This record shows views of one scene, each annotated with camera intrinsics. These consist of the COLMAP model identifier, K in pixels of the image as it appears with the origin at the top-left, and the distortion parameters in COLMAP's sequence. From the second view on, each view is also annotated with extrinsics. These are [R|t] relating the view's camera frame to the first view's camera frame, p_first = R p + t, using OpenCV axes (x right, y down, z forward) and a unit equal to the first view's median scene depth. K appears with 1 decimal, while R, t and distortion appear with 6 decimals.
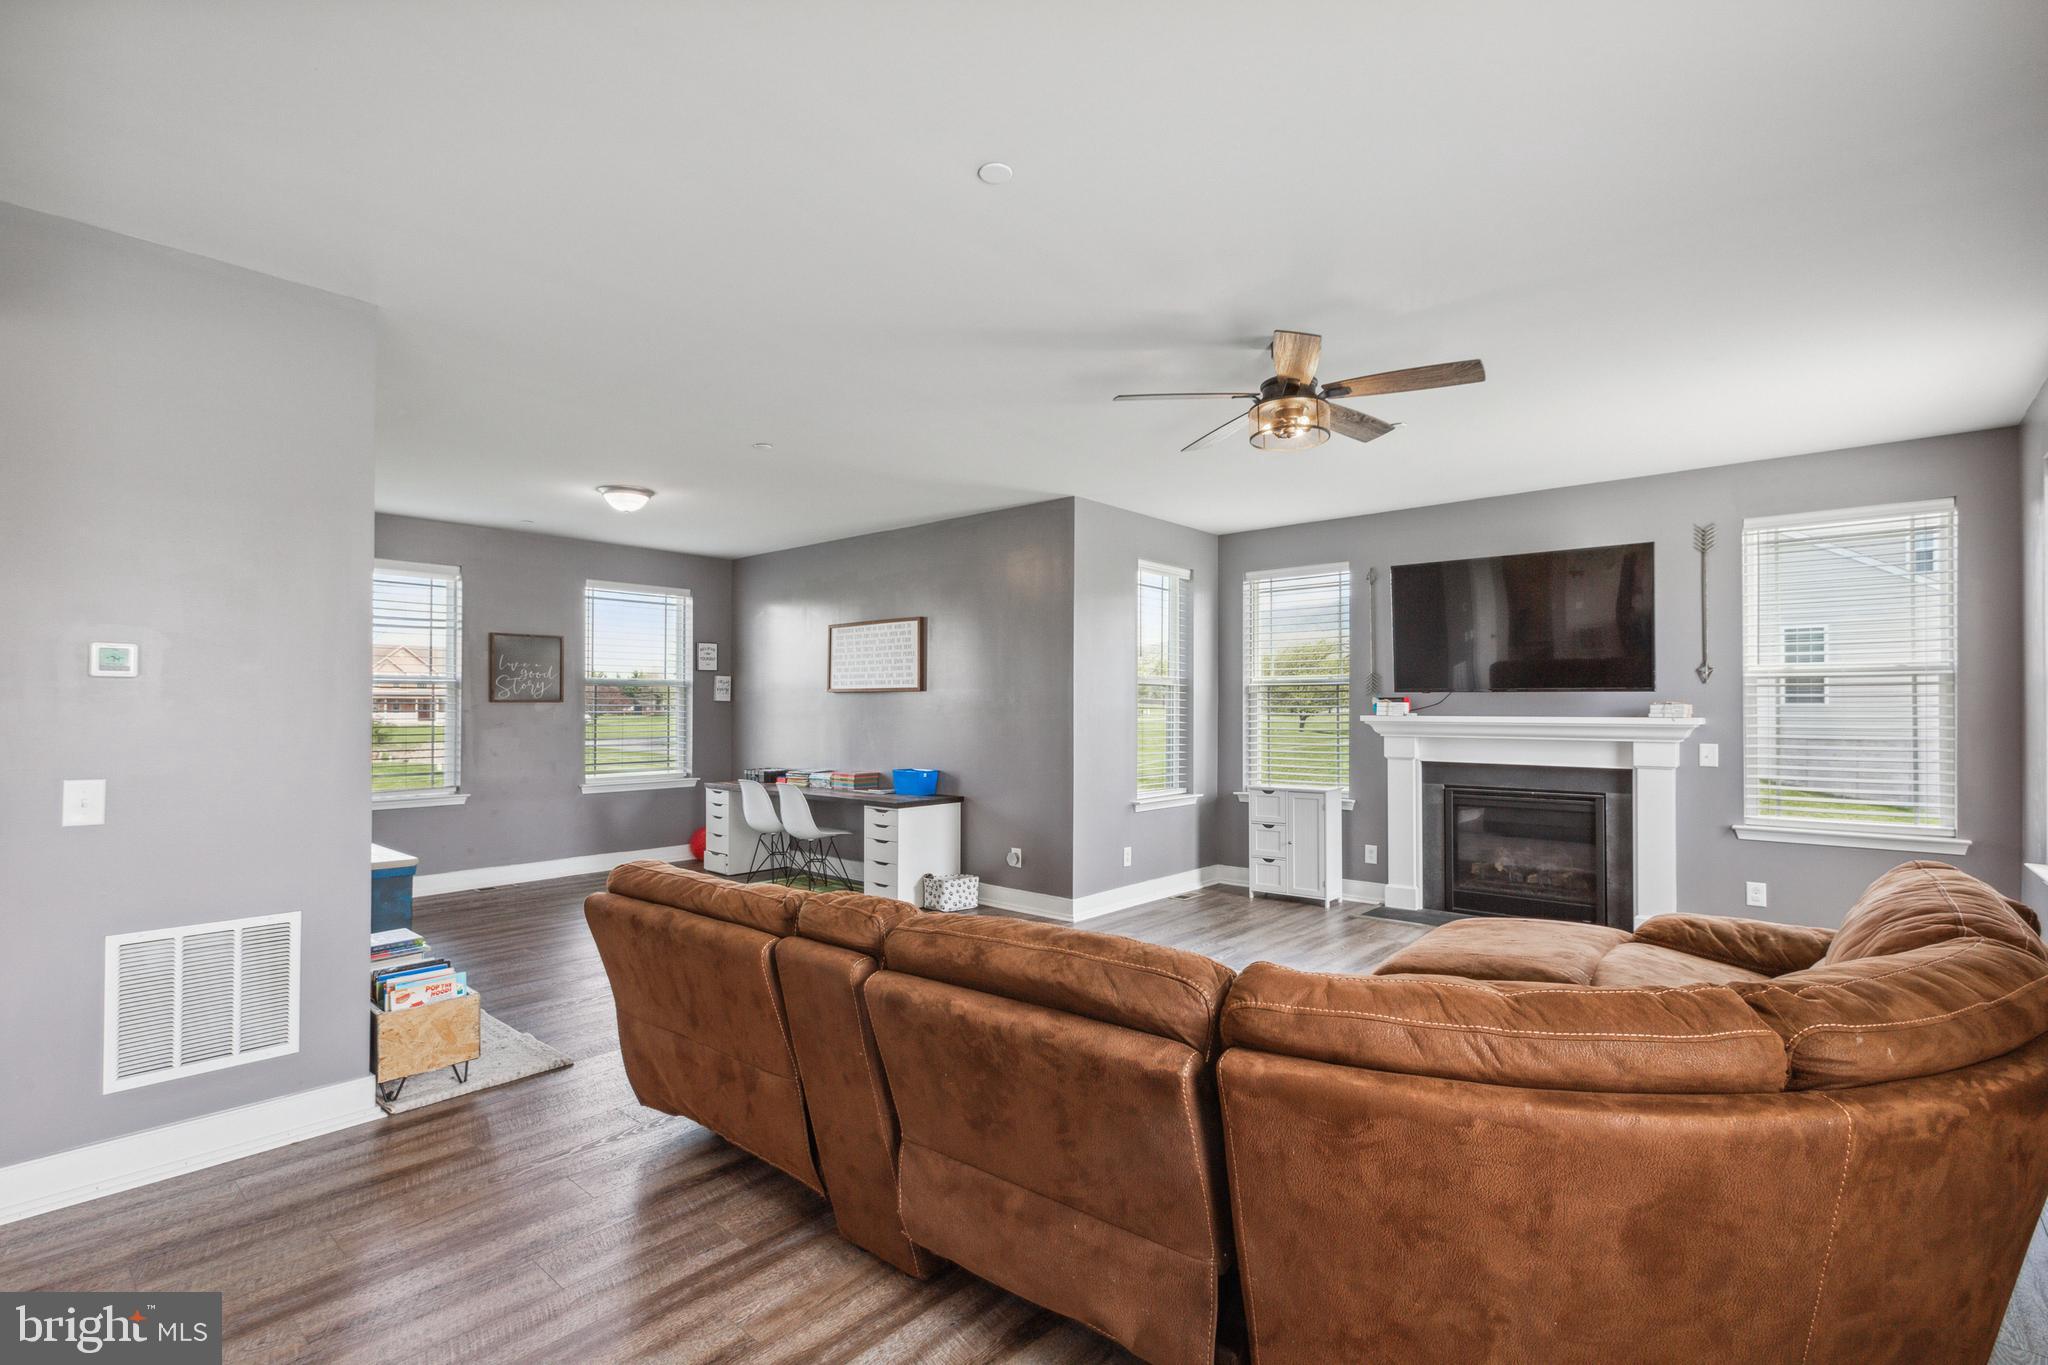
lens RADIAL K [[938.1, 0, 1017.7], [0, 938.1, 704.1], [0, 0, 1]] dist [0.000273, -0.000029]
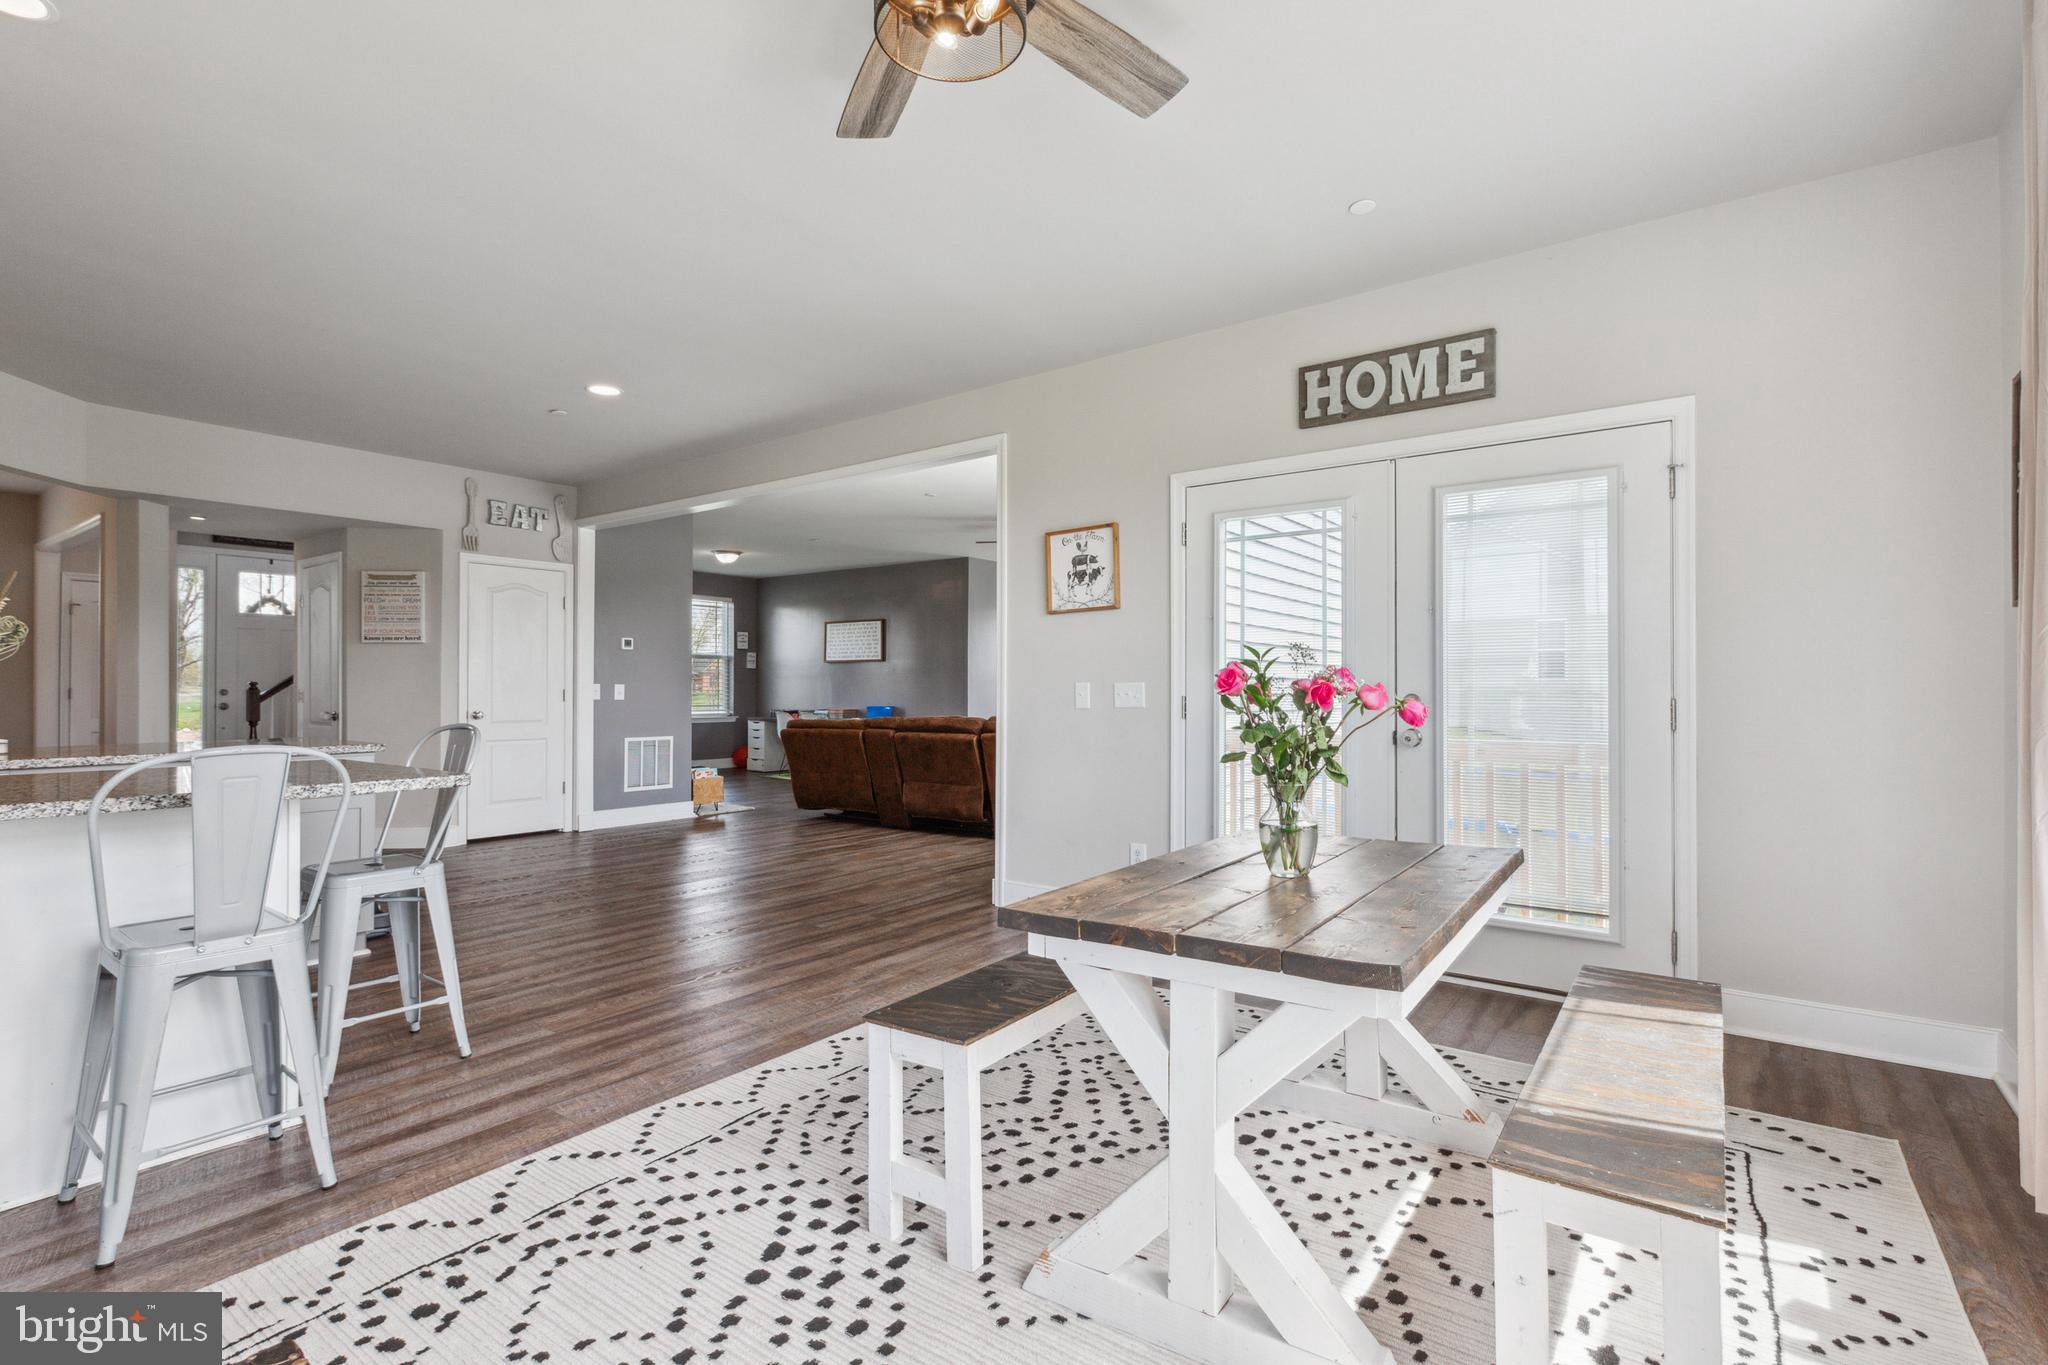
lens RADIAL K [[949.2, 0, 1024.0], [0, 949.2, 682.5], [0, 0, 1]] dist [0.001297, 0.000138]
pose [[0.996001, 0.003812, 0.089257, 0.001597], [-0.003493, 0.999987, -0.003721, 0.033504], [-0.089270, 0.003395, 0.996002, -0.863172]]
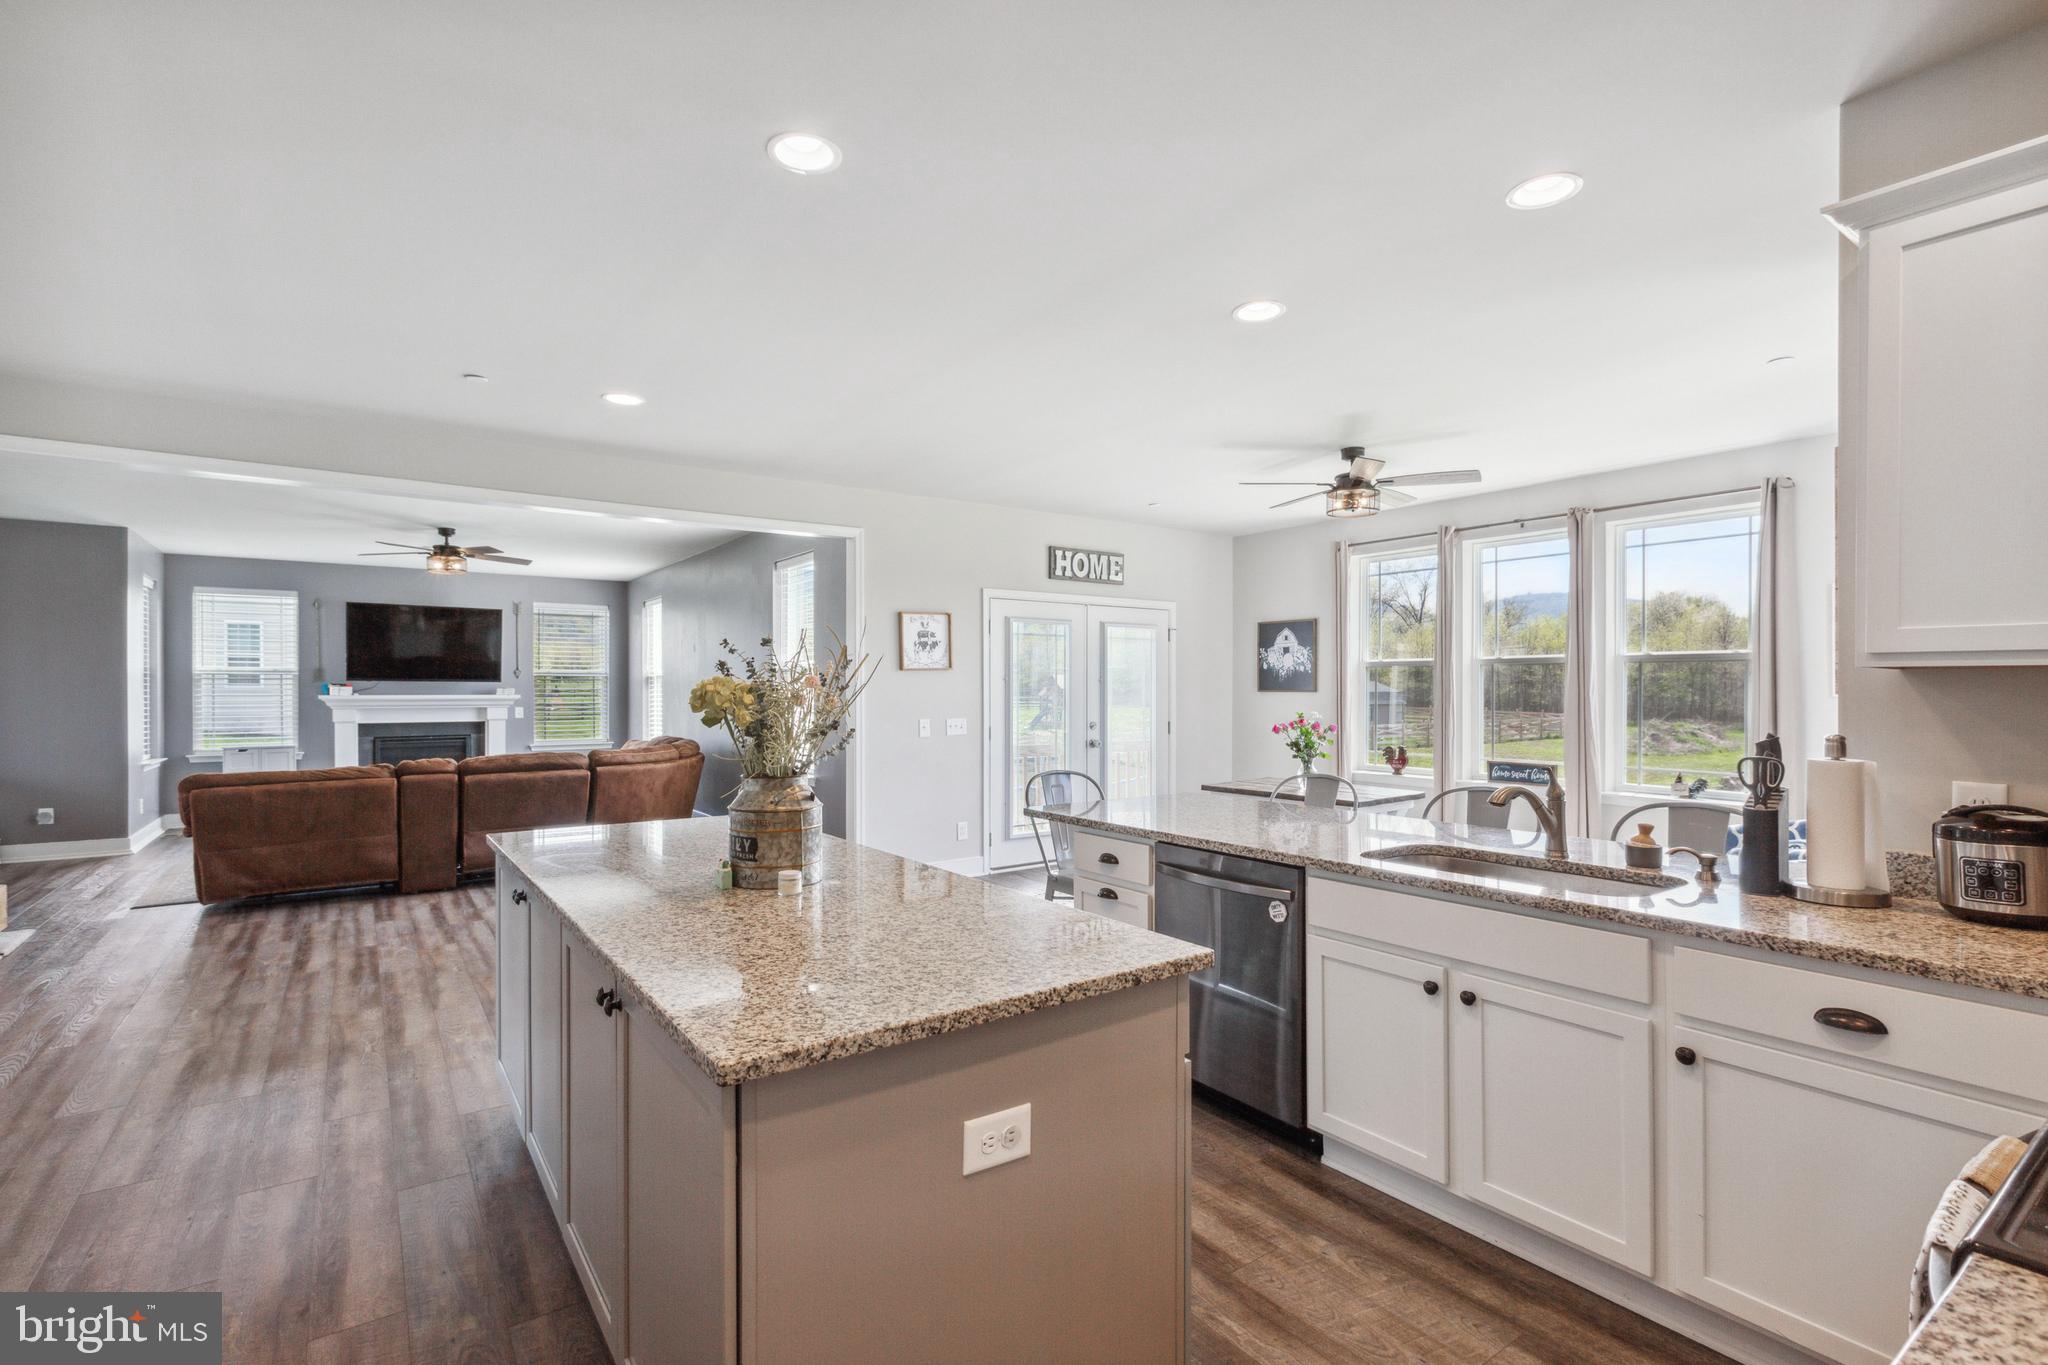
lens RADIAL K [[949.2, 0, 1024.0], [0, 949.2, 682.5], [0, 0, 1]] dist [0.001297, 0.000138]
pose [[0.229215, 0.005807, 0.973359, -0.895816], [-0.003606, 0.999980, -0.005116, -0.005245], [-0.973369, -0.002337, 0.229231, -0.487308]]
